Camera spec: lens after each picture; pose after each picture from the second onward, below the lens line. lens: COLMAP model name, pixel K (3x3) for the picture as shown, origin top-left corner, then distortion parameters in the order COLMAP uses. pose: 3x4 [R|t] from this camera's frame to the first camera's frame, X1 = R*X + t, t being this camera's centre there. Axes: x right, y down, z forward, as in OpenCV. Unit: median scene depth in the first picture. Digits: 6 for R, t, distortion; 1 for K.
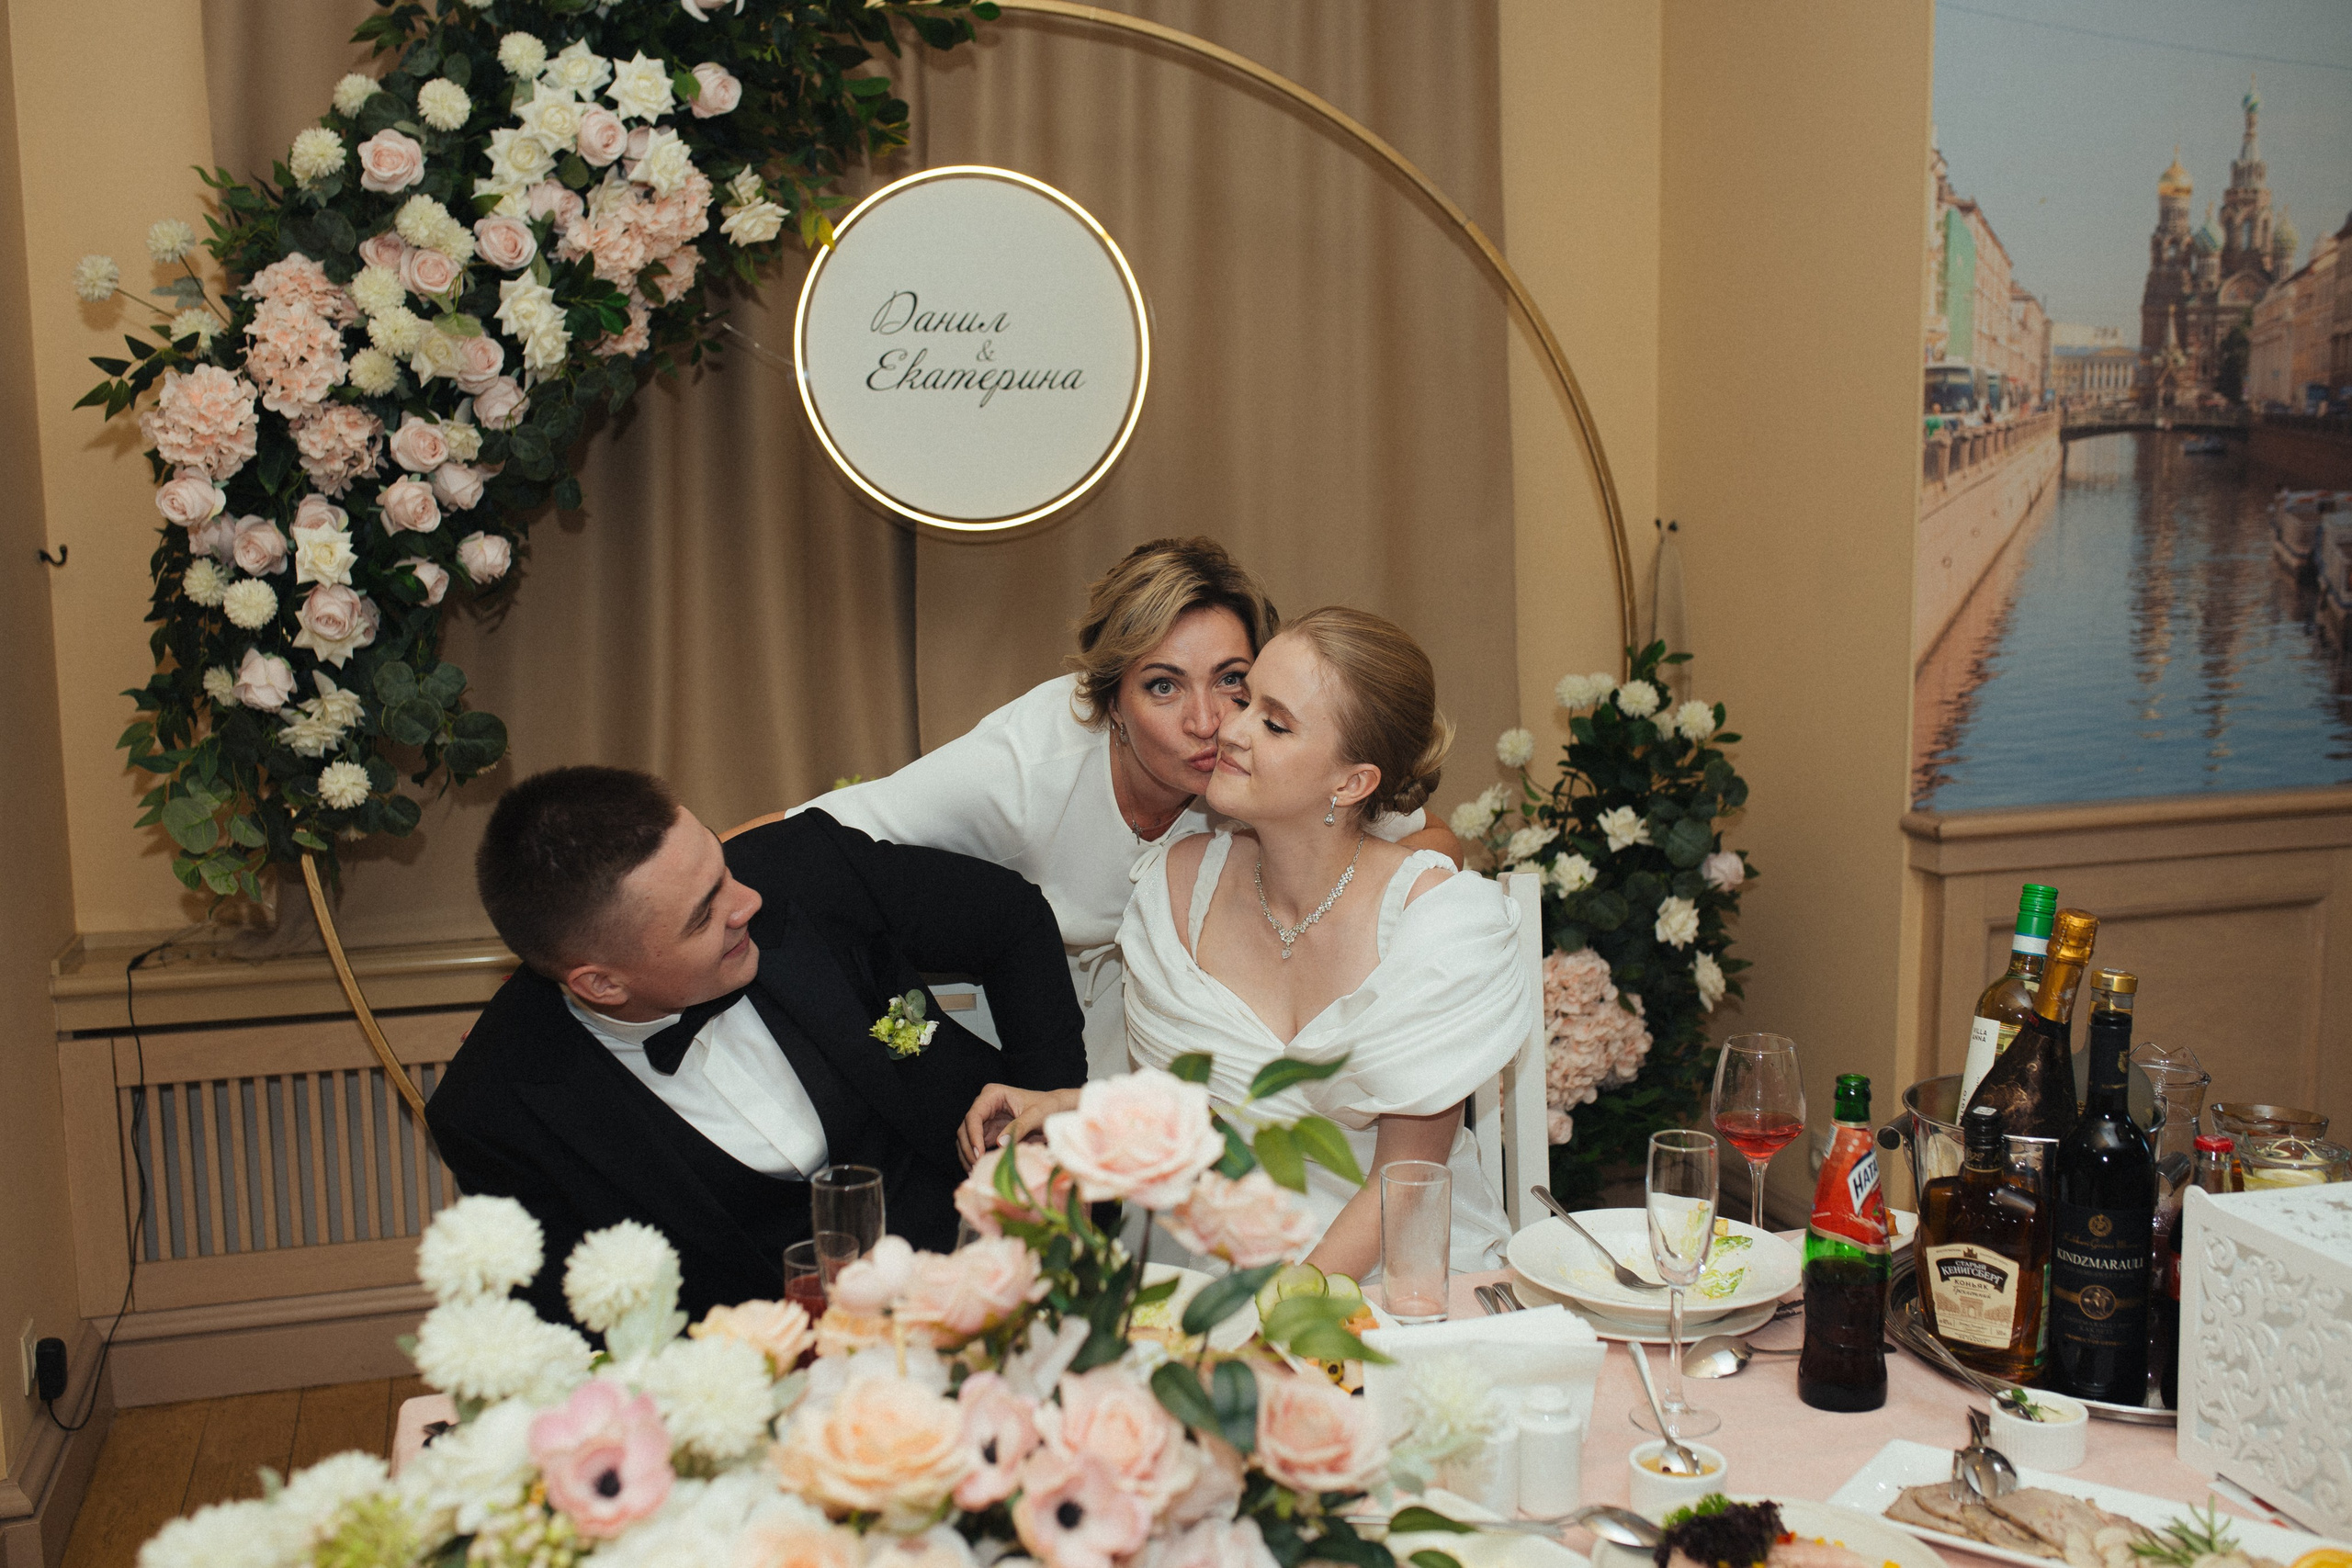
lens RADIAL K [[2196.5, 0, 1154.7], [0, 2196.5, 776.8], [0, 0, 1]] dist [-0.015064, 0.000000]
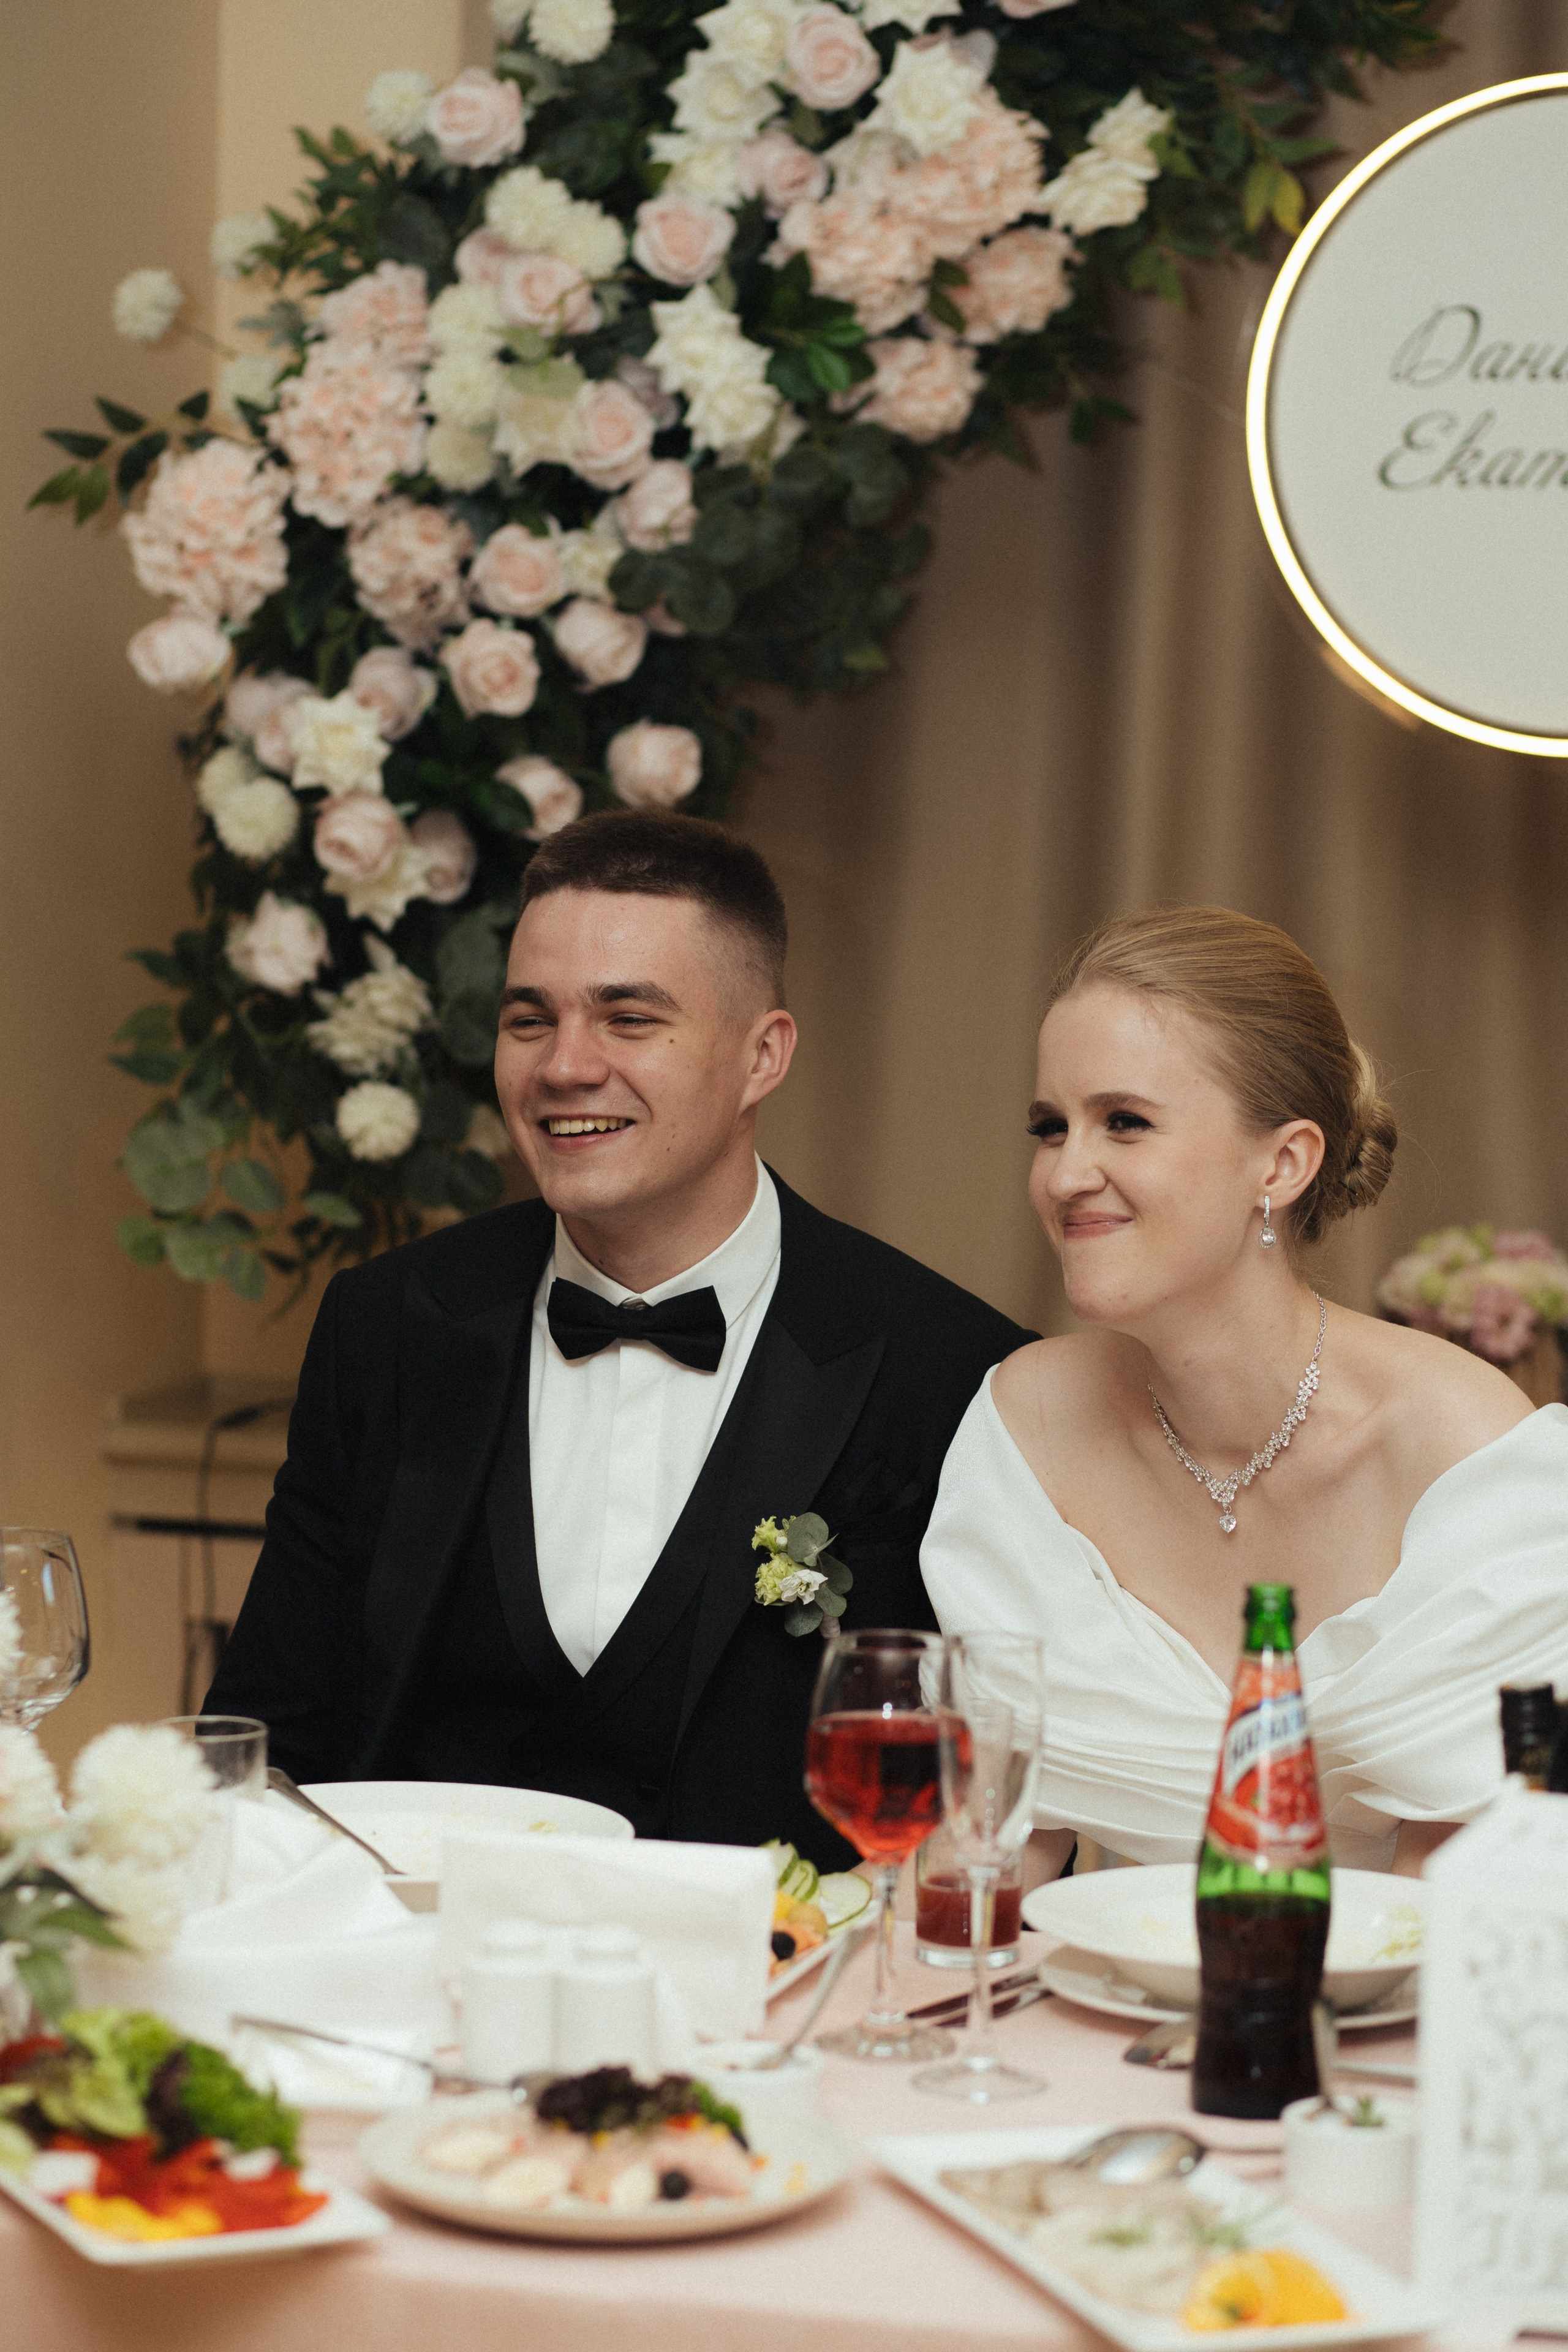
lens RADIAL K [[5515.2, 0, 793.8], [0, 5515.2, 1182.9], [0, 0, 1]] dist [-0.066716, 0.000000]
pose [[0.837840, 0.074273, -0.540840, 0.476161], [-0.098953, 0.994953, -0.016658, 0.029486], [0.536873, 0.067475, 0.840961, -0.196292]]
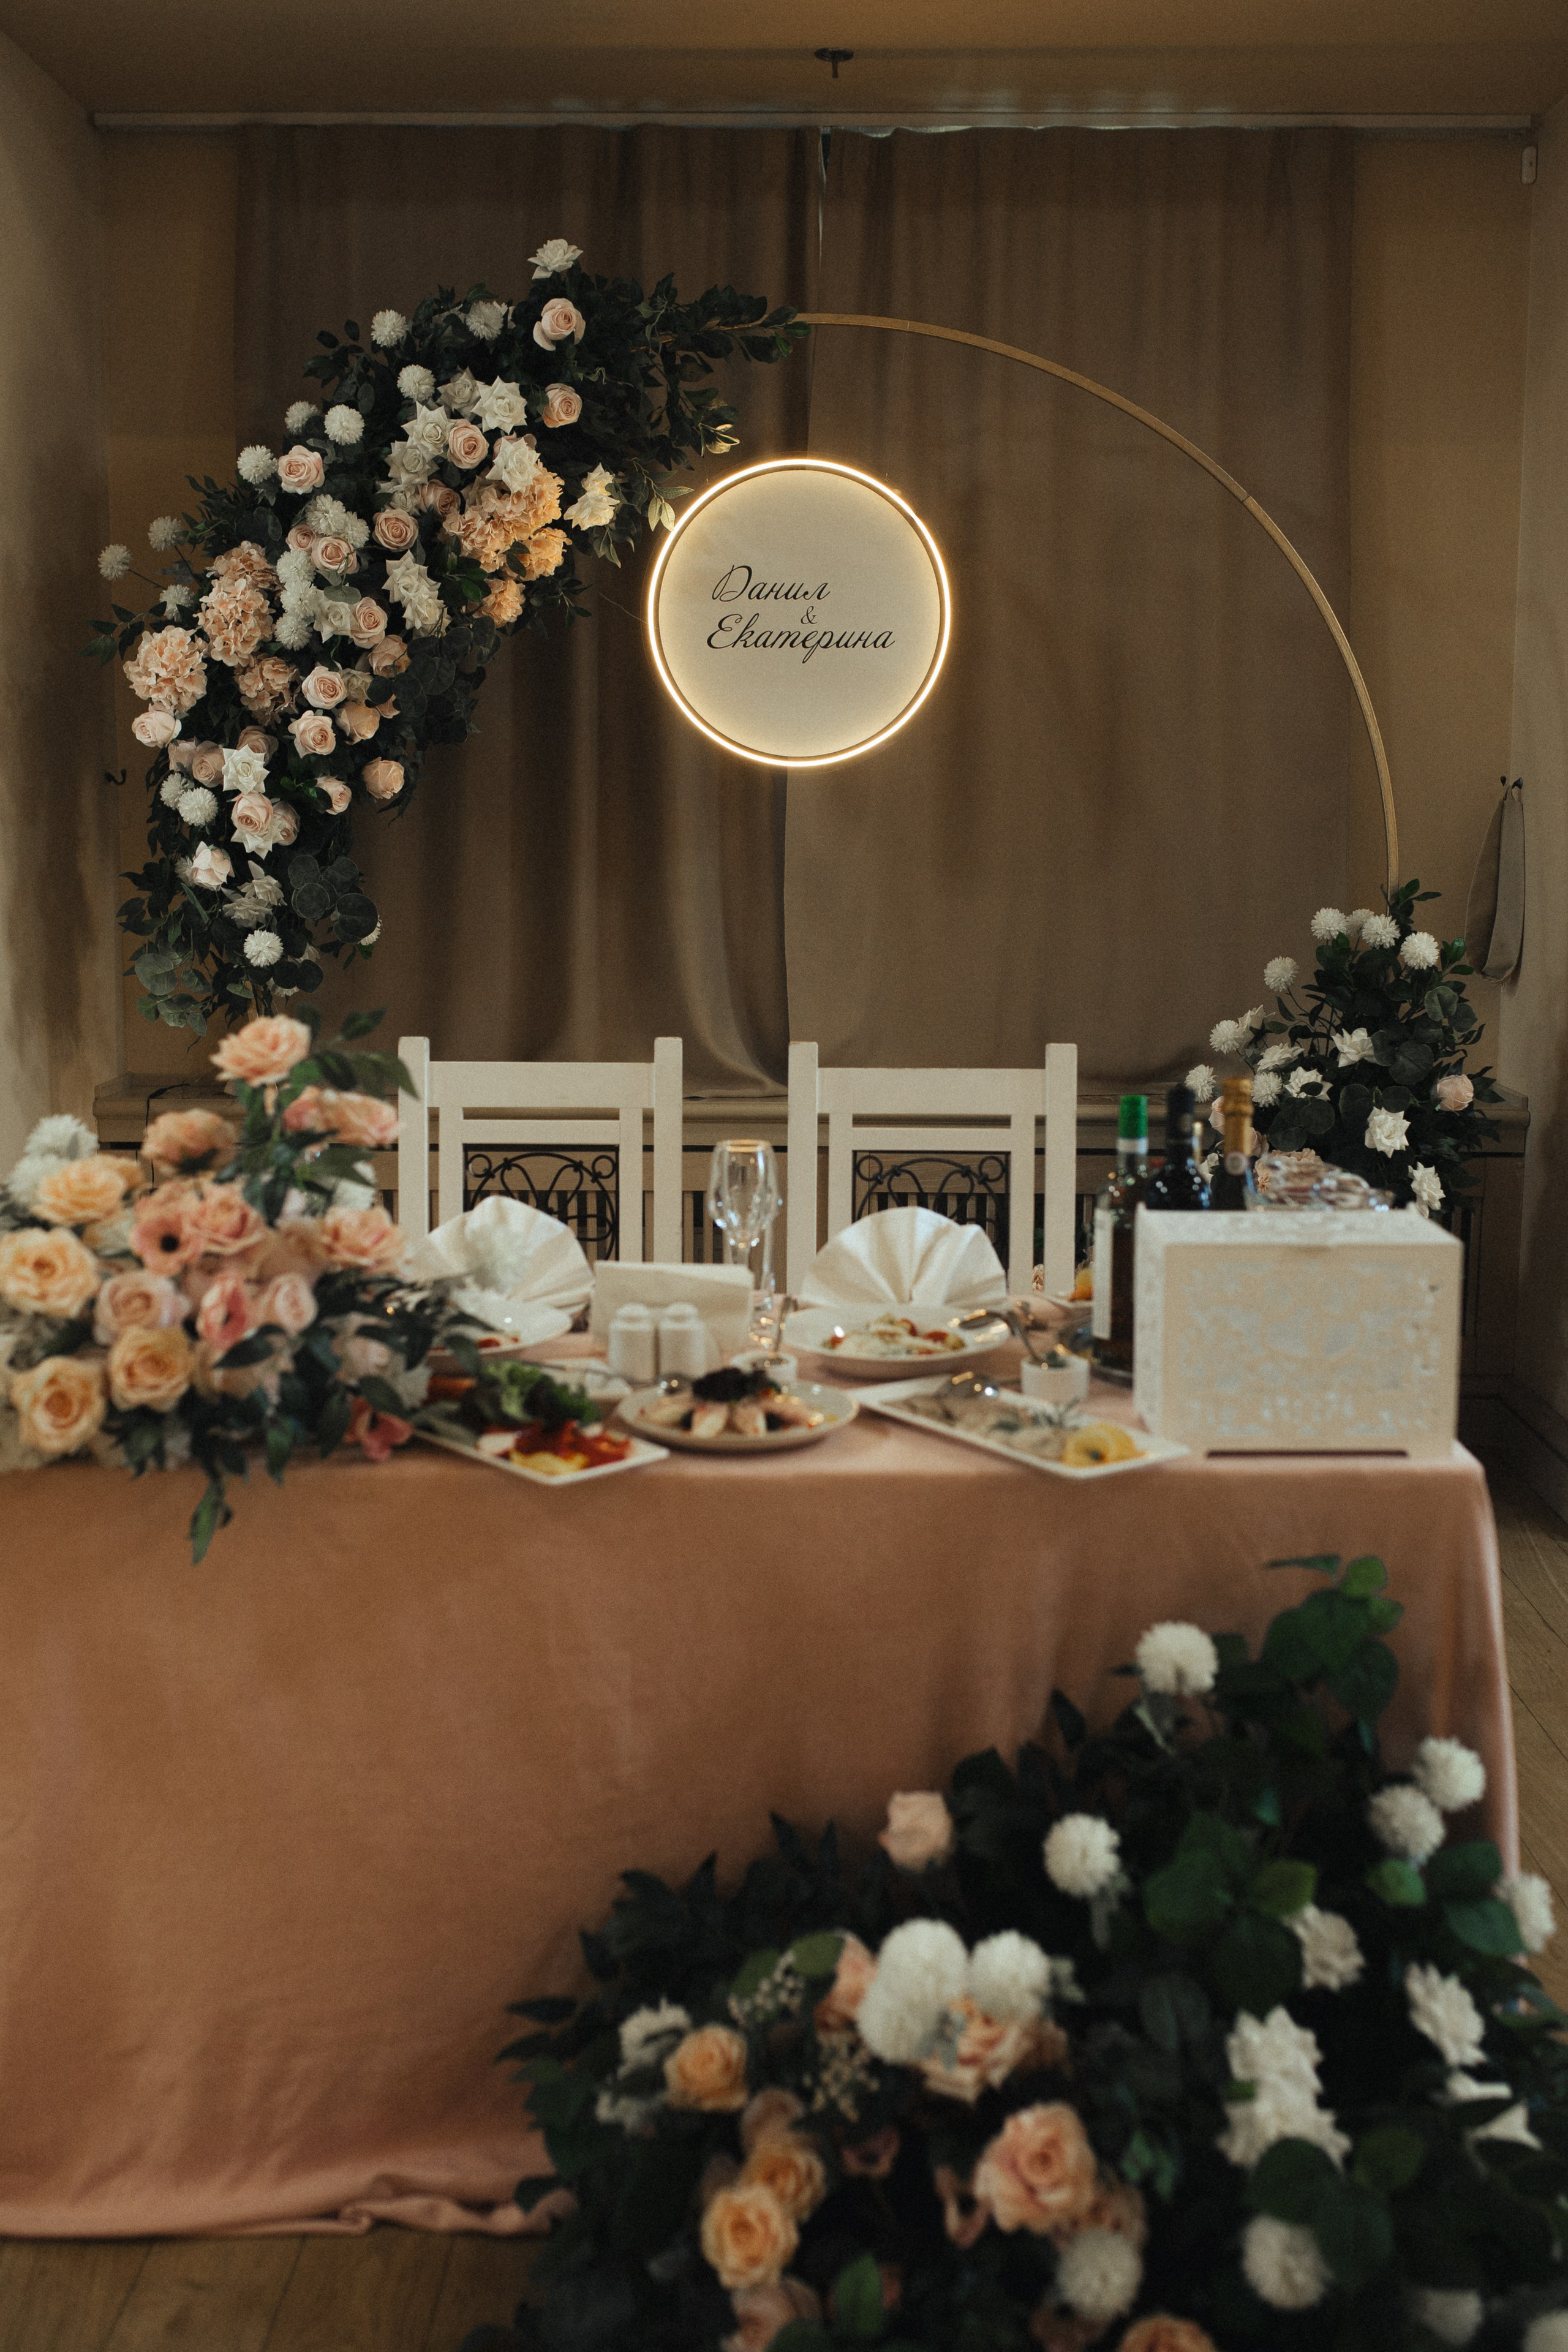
lens RADIAL K [[2348.7, 0, 807.7], [0, 2348.7, 1121.6], [0, 0, 1]] dist [-0.020024, 0.000000]
pose [[0.957128, 0.056510, -0.284100, 0.291035], [-0.052330, 0.998381, 0.022287, 0.049358], [0.284899, -0.006464, 0.958536, -0.210214]]
